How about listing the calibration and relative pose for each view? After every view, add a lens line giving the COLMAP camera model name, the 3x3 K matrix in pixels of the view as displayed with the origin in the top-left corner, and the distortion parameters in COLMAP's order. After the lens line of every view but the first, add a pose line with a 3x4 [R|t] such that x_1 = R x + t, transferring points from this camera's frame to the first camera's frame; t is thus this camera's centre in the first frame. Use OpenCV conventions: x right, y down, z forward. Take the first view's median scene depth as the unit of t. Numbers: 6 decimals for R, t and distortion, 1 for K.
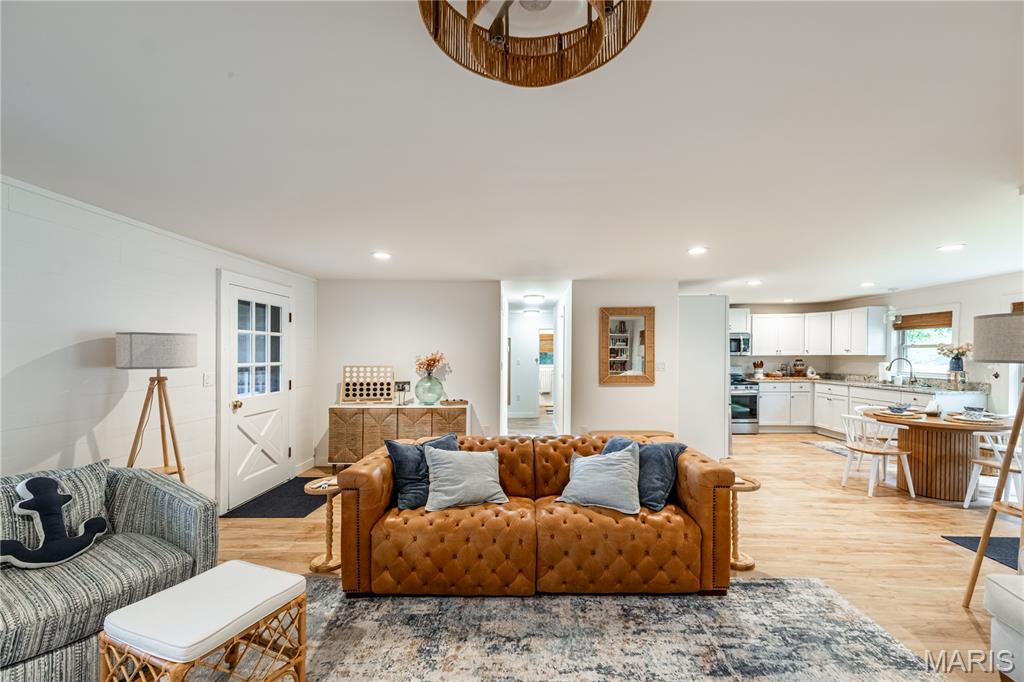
lens RADIAL K [[419.3, 0, 521.6], [0, 419.3, 360.0], [0, 0, 1]] dist [0.016218, -0.003723]
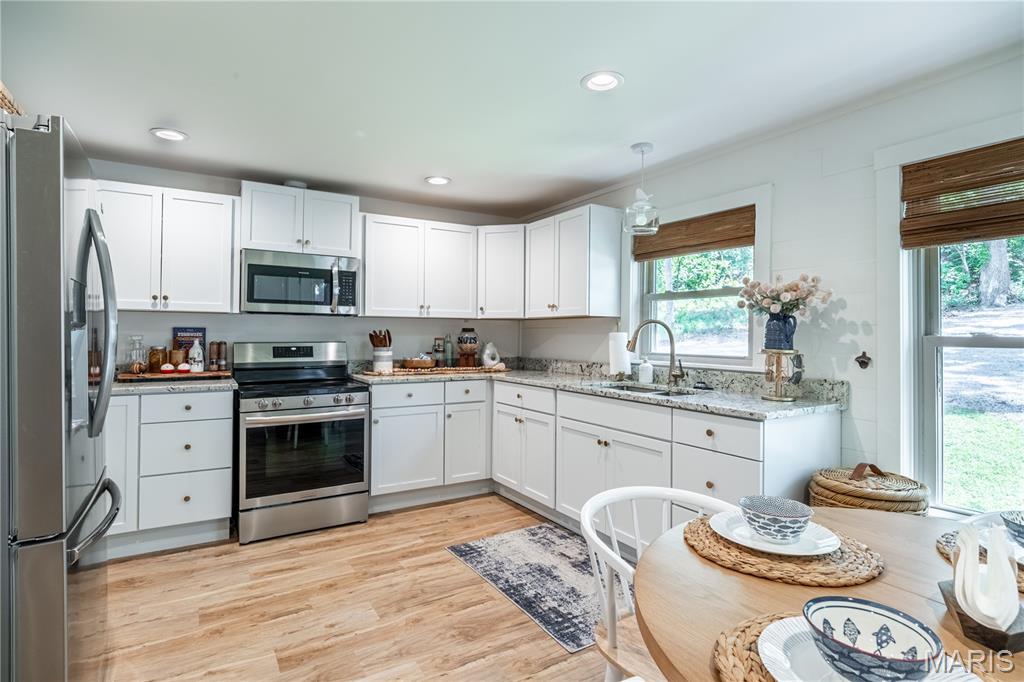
lens RADIAL K [[523.3, 0, 504.5], [0, 523.3, 331.4], [0, 0, 1]] dist [-0.013361, -0.001927]
pose [[0.839120, 0.015137, 0.543735, 0.660165], [-0.003912, 0.999755, -0.021794, 0.024421], [-0.543932, 0.016161, 0.838974, 0.871228]]
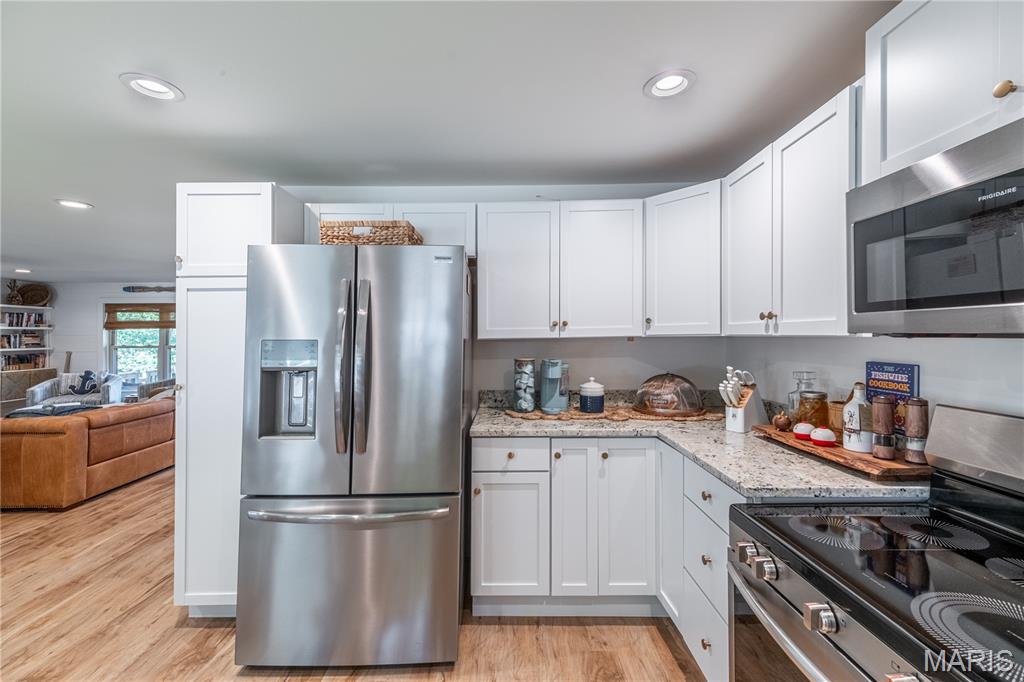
lens RADIAL K [[419.3, 0, 502.6], [0, 419.3, 331.6], [0, 0, 1]] dist [0.016218, -0.003723]
pose [[0.020589, -0.007175, -0.999762, 1.009217], [-0.004447, 0.999964, -0.007268, -0.016913], [0.999778, 0.004596, 0.020556, 1.474627]]
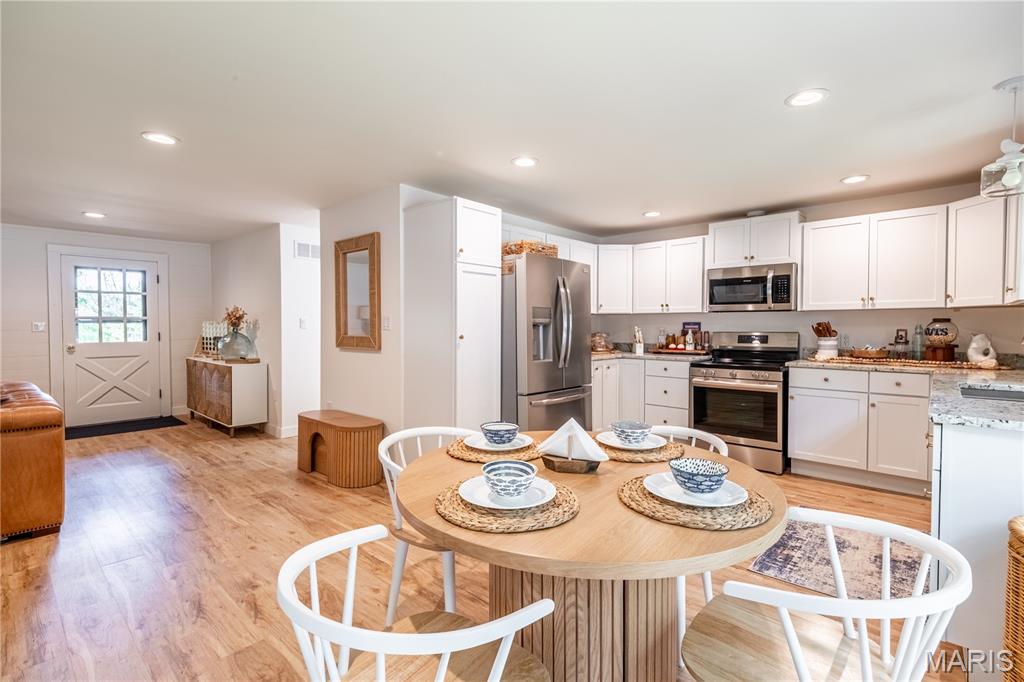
lens RADIAL K [[470.4, 0, 513.7], [0, 470.4, 338.4], [0, 0, 1]] dist [0.008559, -0.000013]
pose [[0.764695, 0.023491, -0.643964, 1.087522], [-0.013324, 0.999698, 0.020646, 0.024496], [0.644254, -0.007207, 0.764777, 0.648907]]
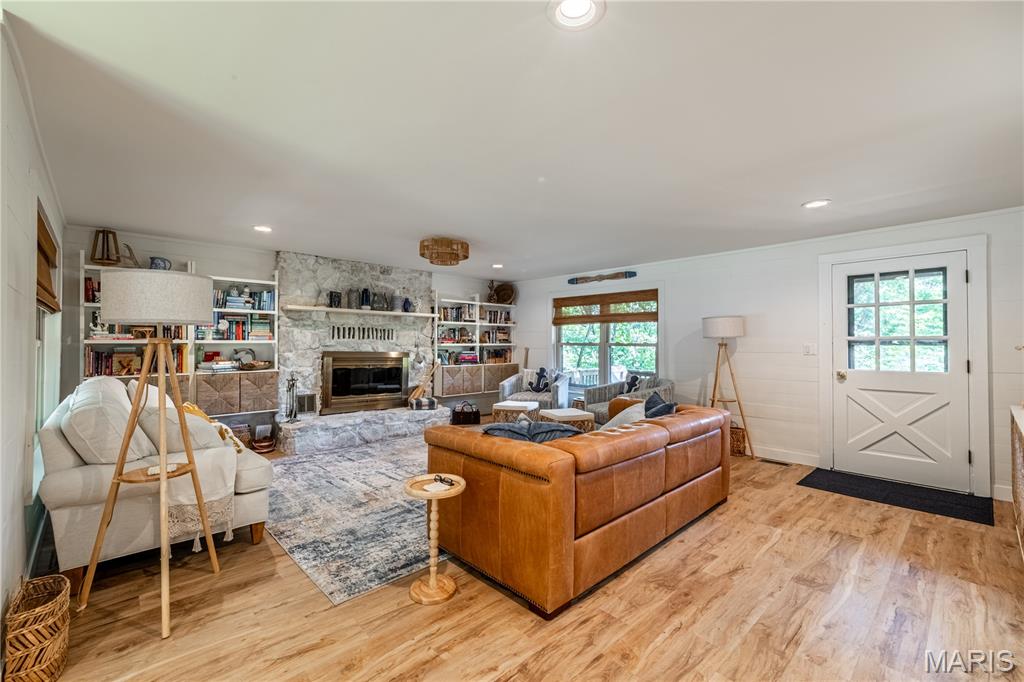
lens RADIAL K [[432.0, 0, 511.6], [0, 432.0, 334.8], [0, 0, 1]] dist [0.018925, -0.006803]
pose [[-0.709620, -0.010372, -0.704508, 0.587434], [-0.008371, 0.999945, -0.006290, 0.015084], [0.704535, 0.001434, -0.709668, 1.011804]]
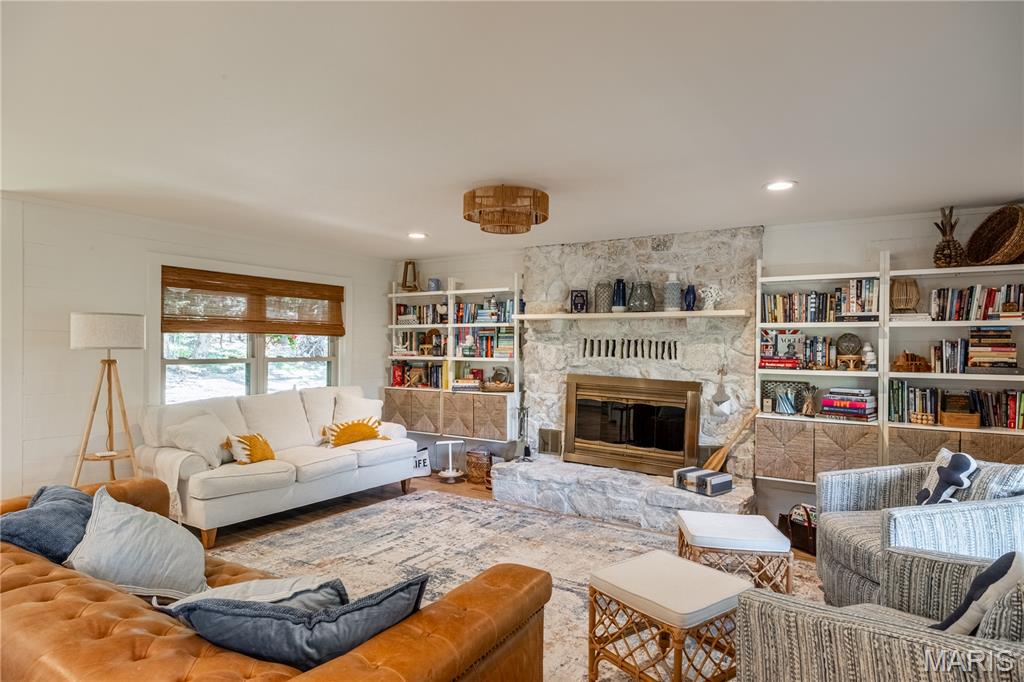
lens RADIAL K [[577.8, 0, 513.6], [0, 577.8, 351.4], [0, 0, 1]] dist [0.010076, -0.010066]
pose [[-0.857471, -0.008712, 0.514458, -0.400550], [0.000596, 0.999839, 0.017923, -0.008593], [-0.514532, 0.015675, -0.857328, 0.848410]]
